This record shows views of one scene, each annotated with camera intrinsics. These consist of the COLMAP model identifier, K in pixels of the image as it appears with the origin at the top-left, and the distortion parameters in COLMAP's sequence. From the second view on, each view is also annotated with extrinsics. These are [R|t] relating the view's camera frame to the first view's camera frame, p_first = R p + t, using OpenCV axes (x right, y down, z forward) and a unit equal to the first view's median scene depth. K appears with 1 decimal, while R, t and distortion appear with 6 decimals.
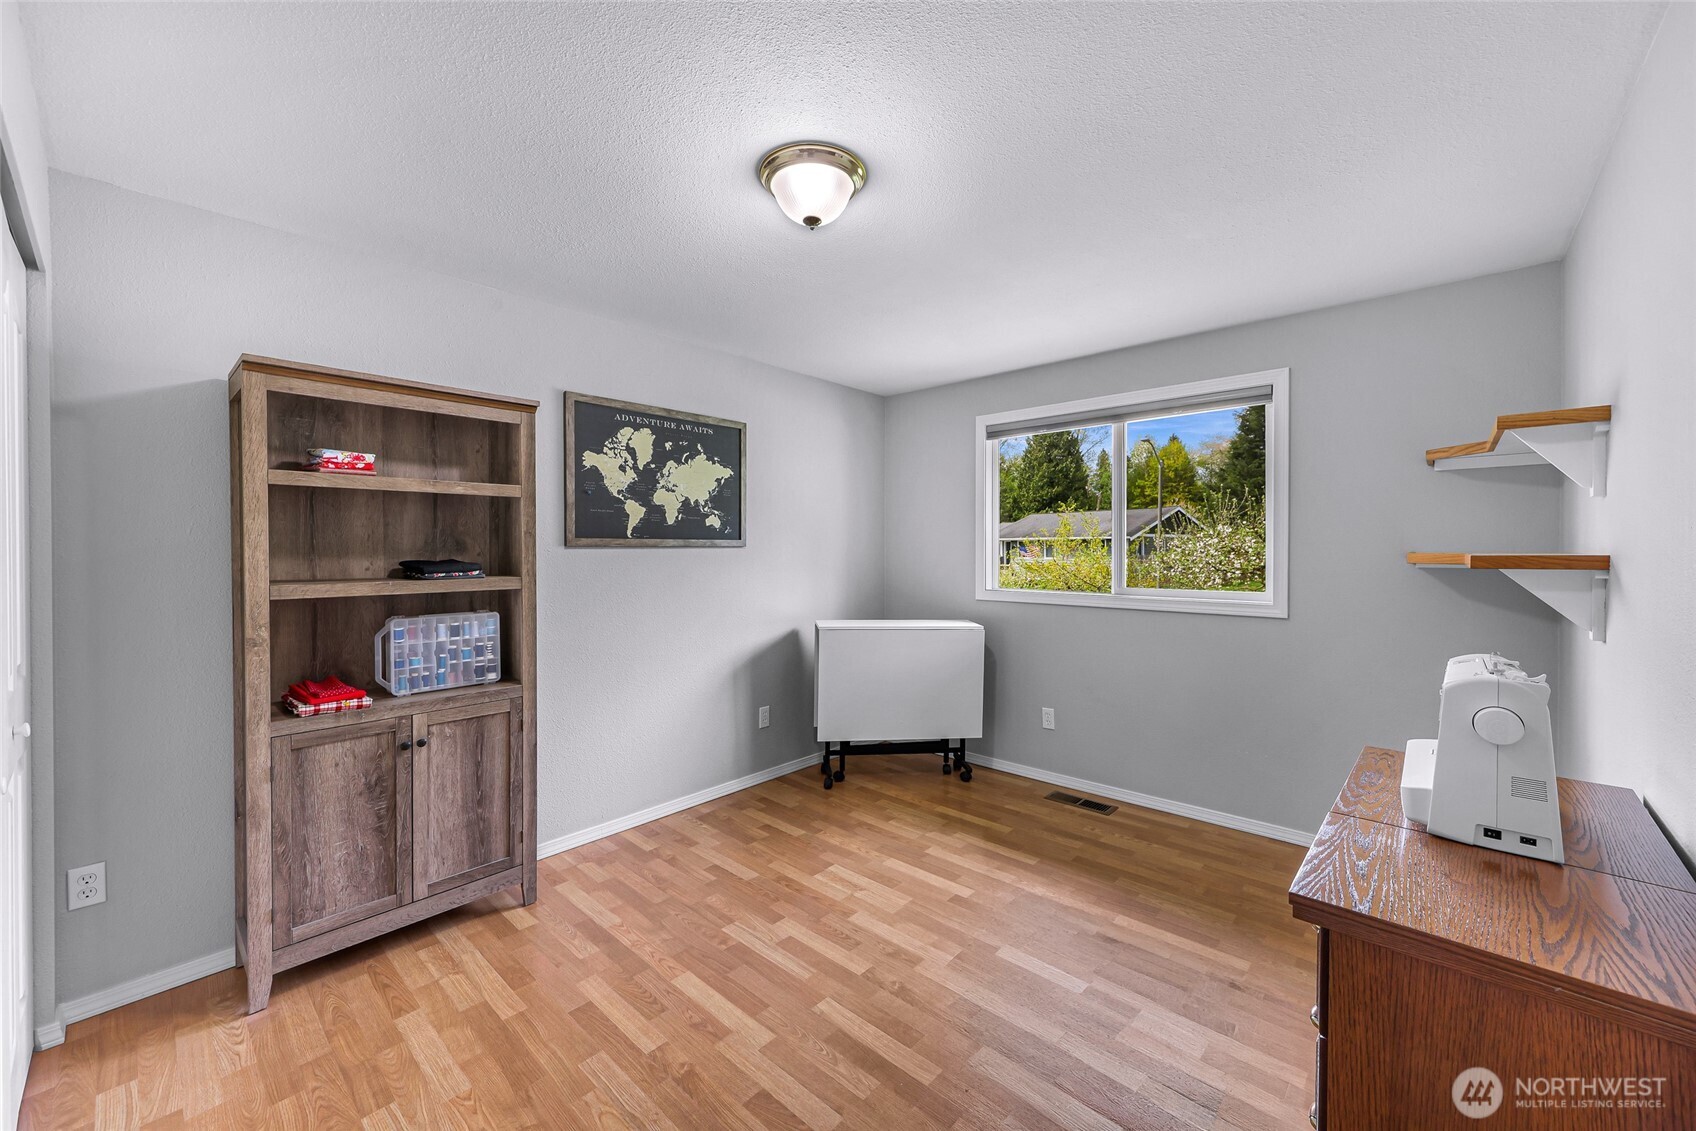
lens RADIAL K [[631.1, 0, 826.0], [0, 631.1, 558.7], [0, 0, 1]] dist [0.001312, -0.000006]
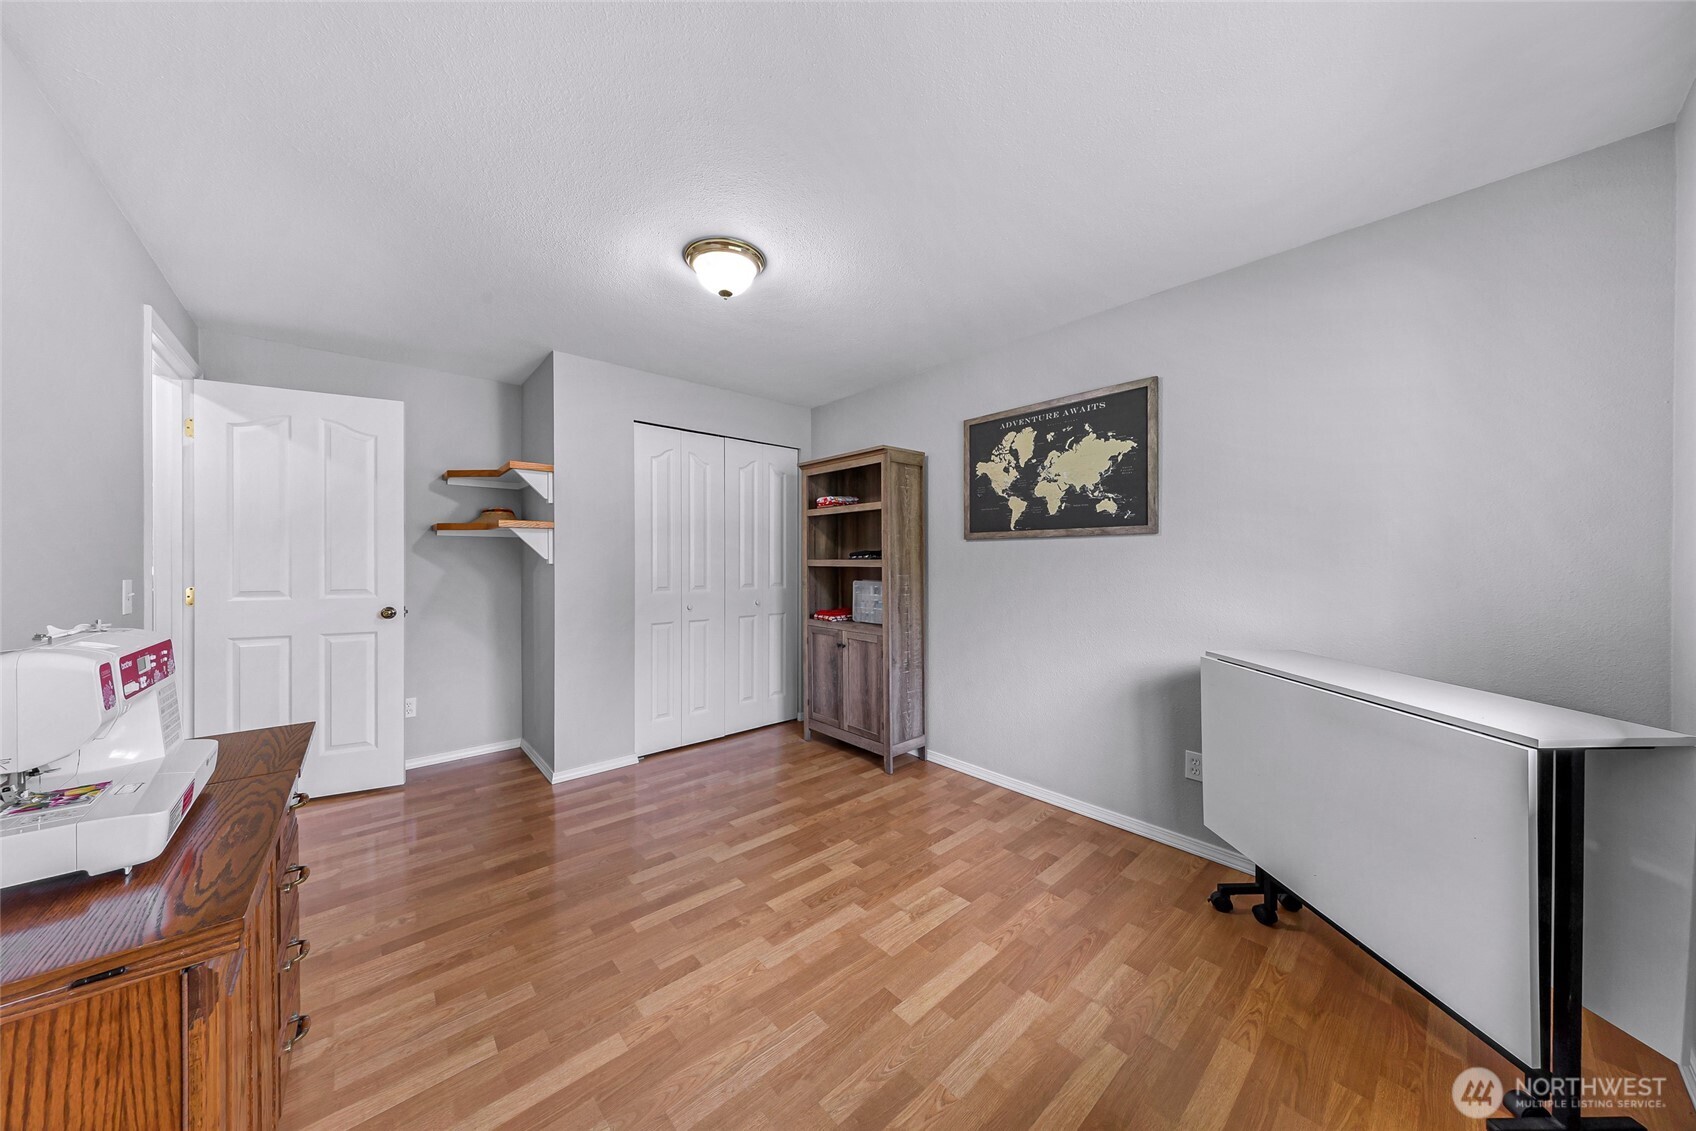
lens RADIAL K [[532.4, 0, 863.1], [0, 532.4, 564.3], [0, 0, 1]] dist [0.000341, -0.000061]
pose [[-0.040957, 0.010648, -0.999104, 0.645486], [-0.014341, 0.999834, 0.011244, 0.020383], [0.999058, 0.014788, -0.040797, 0.775312]]
